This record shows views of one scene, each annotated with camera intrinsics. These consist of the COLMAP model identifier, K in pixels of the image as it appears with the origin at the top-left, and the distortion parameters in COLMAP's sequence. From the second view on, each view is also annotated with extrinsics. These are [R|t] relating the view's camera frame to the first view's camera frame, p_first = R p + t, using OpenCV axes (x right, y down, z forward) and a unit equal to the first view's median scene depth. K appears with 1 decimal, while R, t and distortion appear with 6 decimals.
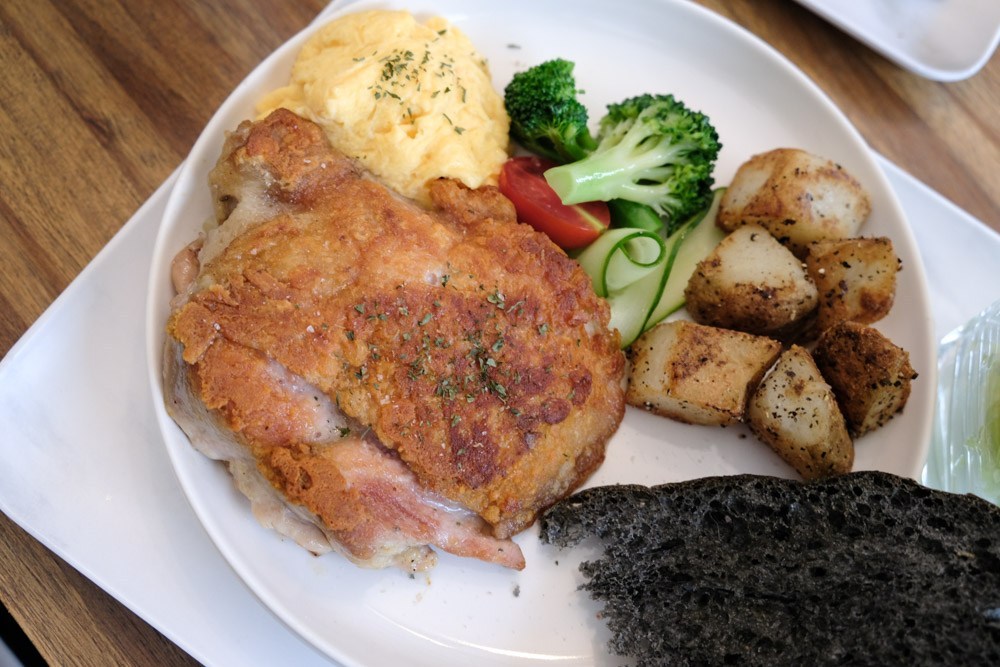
lens RADIAL K [[981.6, 0, 500.0], [0, 981.6, 333.5], [0, 0, 1]] dist [-0.049218, 0.005398]
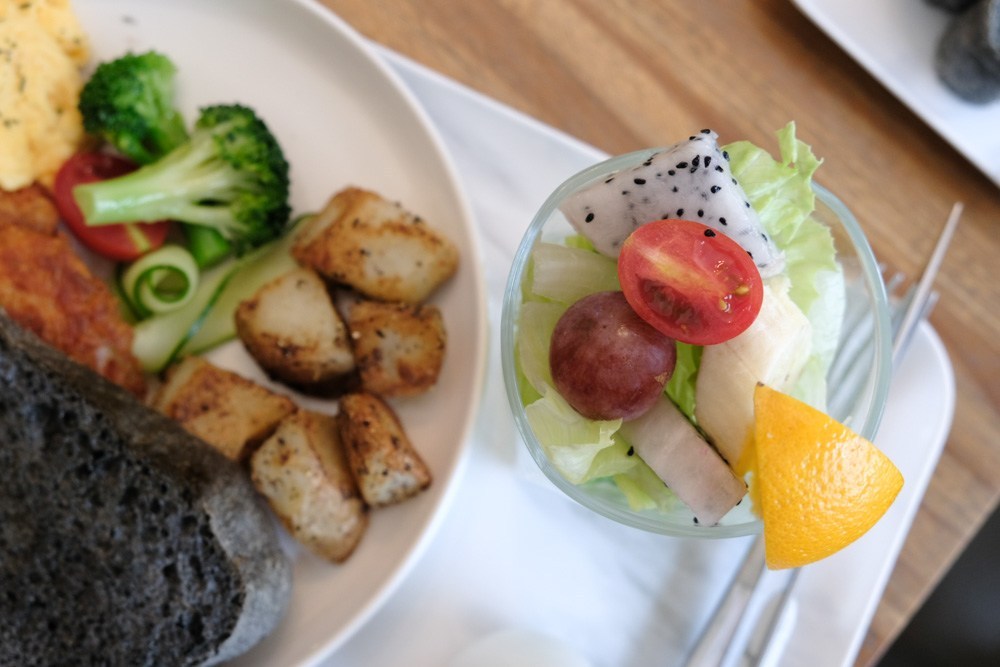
lens RADIAL K [[981.6, 0, 500.0], [0, 981.6, 333.5], [0, 0, 1]] dist [-0.049218, 0.005398]
pose [[0.983132, 0.178064, -0.041766, 0.537955], [-0.167000, 0.967080, 0.192008, -0.288455], [0.074580, -0.181795, 0.980504, 0.082728]]
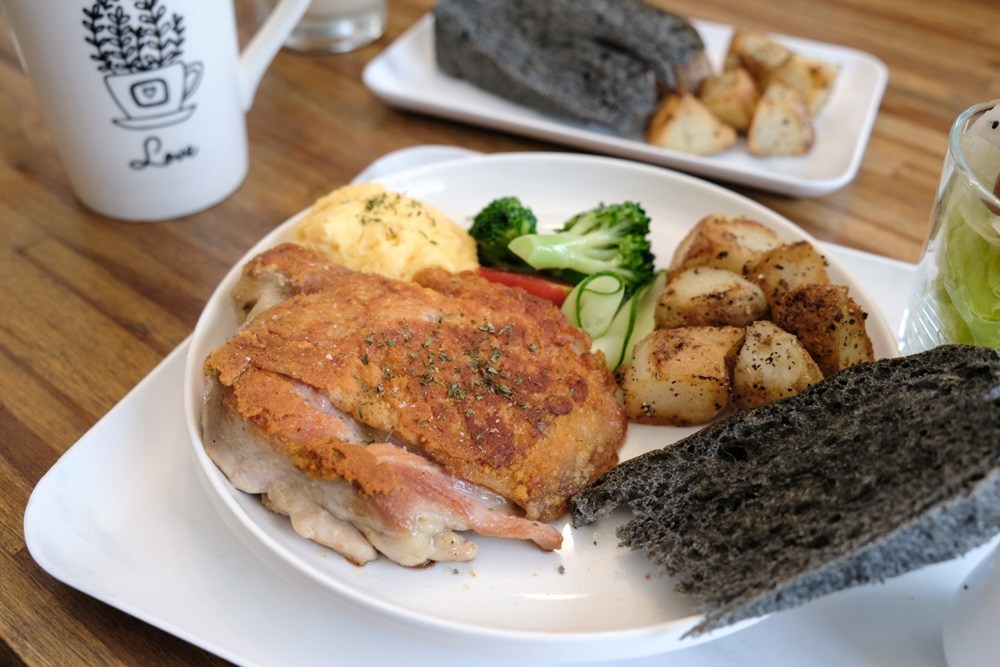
lens RADIAL K [[981.6, 0, 500.0], [0, 981.6, 333.5], [0, 0, 1]] dist [-0.049218, 0.005398]
pose [[0.979404, -0.196579, 0.046089, -0.043382], [0.193441, 0.848134, -0.493203, 0.541547], [0.057864, 0.491960, 0.868692, 0.007290]]
